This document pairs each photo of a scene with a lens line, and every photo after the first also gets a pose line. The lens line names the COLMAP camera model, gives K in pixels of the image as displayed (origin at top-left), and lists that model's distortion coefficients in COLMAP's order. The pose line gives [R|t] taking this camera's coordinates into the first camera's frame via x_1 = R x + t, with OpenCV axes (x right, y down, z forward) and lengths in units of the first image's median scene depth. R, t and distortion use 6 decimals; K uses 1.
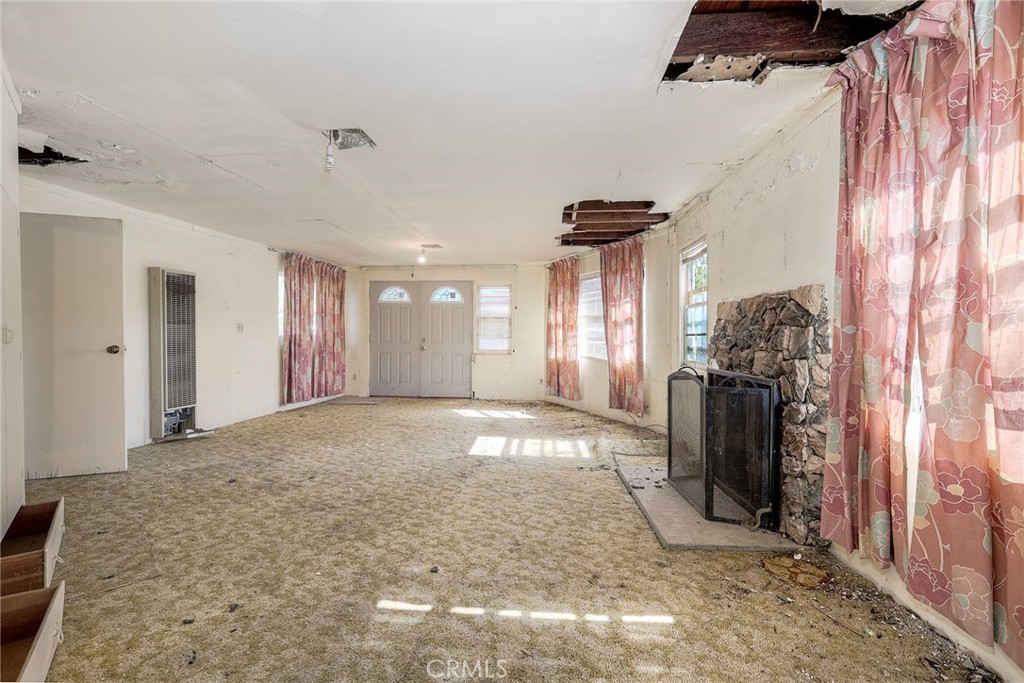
lens RADIAL K [[450.9, 0, 513.2], [0, 450.9, 340.6], [0, 0, 1]] dist [0.000972, 0.000059]
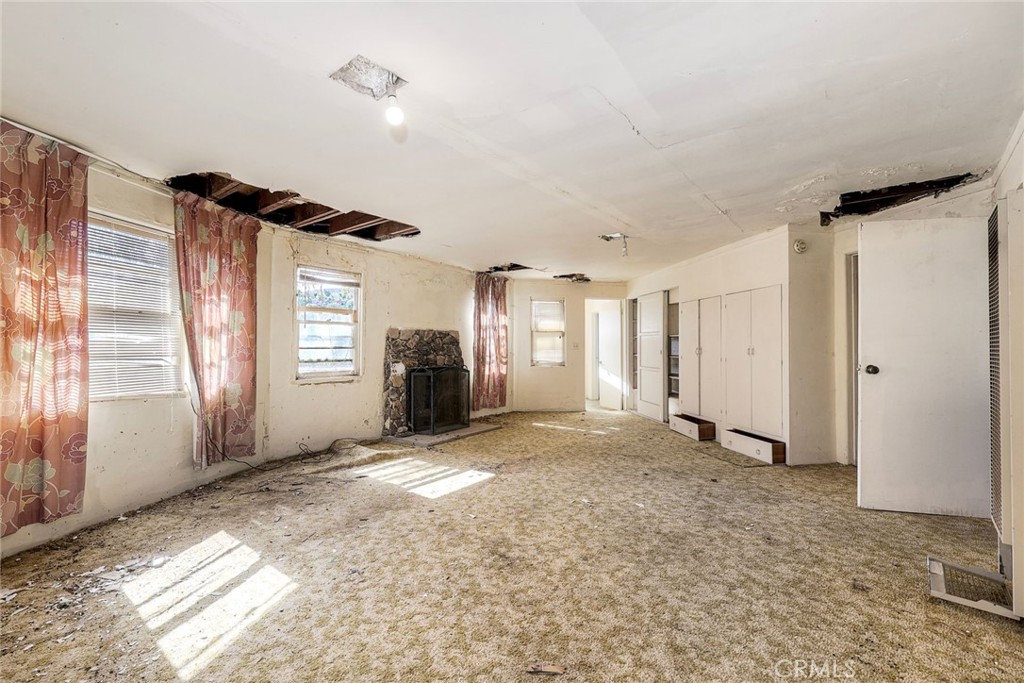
lens RADIAL K [[450.9, 0, 513.2], [0, 450.9, 340.6], [0, 0, 1]] dist [0.000972, 0.000059]
pose [[-0.843535, 0.001126, 0.537073, -0.697187], [0.003196, 0.999991, 0.002924, -0.039027], [-0.537065, 0.004183, -0.843530, 1.926554]]
